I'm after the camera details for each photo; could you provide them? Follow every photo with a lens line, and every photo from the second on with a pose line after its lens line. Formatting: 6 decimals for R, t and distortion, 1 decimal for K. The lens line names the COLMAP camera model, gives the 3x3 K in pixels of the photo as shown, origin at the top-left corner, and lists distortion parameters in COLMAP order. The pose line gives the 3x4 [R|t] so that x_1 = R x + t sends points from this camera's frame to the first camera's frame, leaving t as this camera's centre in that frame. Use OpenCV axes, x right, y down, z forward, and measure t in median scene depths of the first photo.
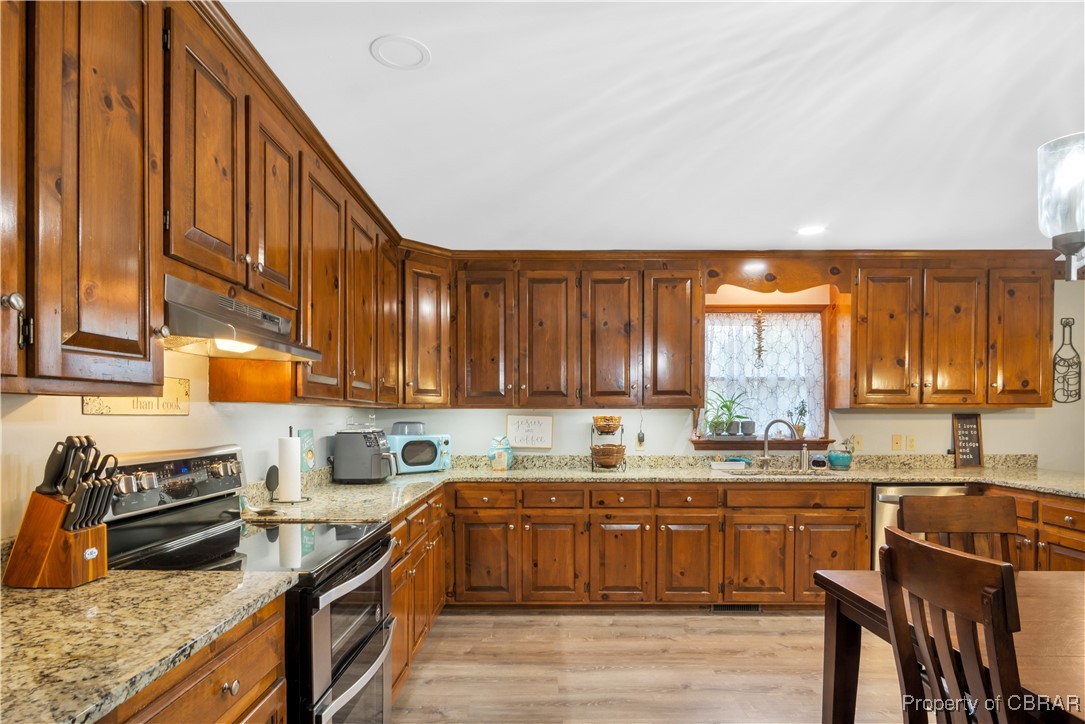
lens RADIAL K [[600.8, 0, 543.2], [0, 600.8, 423.8], [0, 0, 1]] dist [-0.001729, -0.001175]
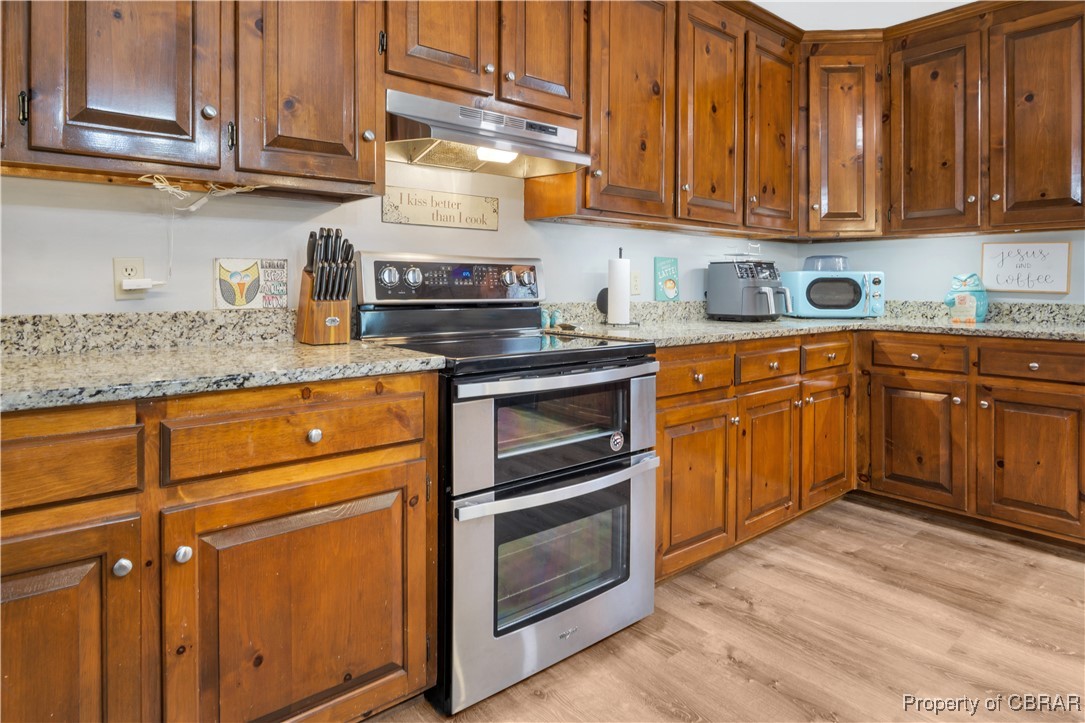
lens RADIAL K [[615.4, 0, 535.7], [0, 615.4, 283.9], [0, 0, 1]] dist [-0.001638, -0.001018]
pose [[0.637039, -0.001344, -0.770830, 0.168652], [-0.011724, 0.999866, -0.011432, 0.048969], [0.770742, 0.016320, 0.636938, 0.167915]]
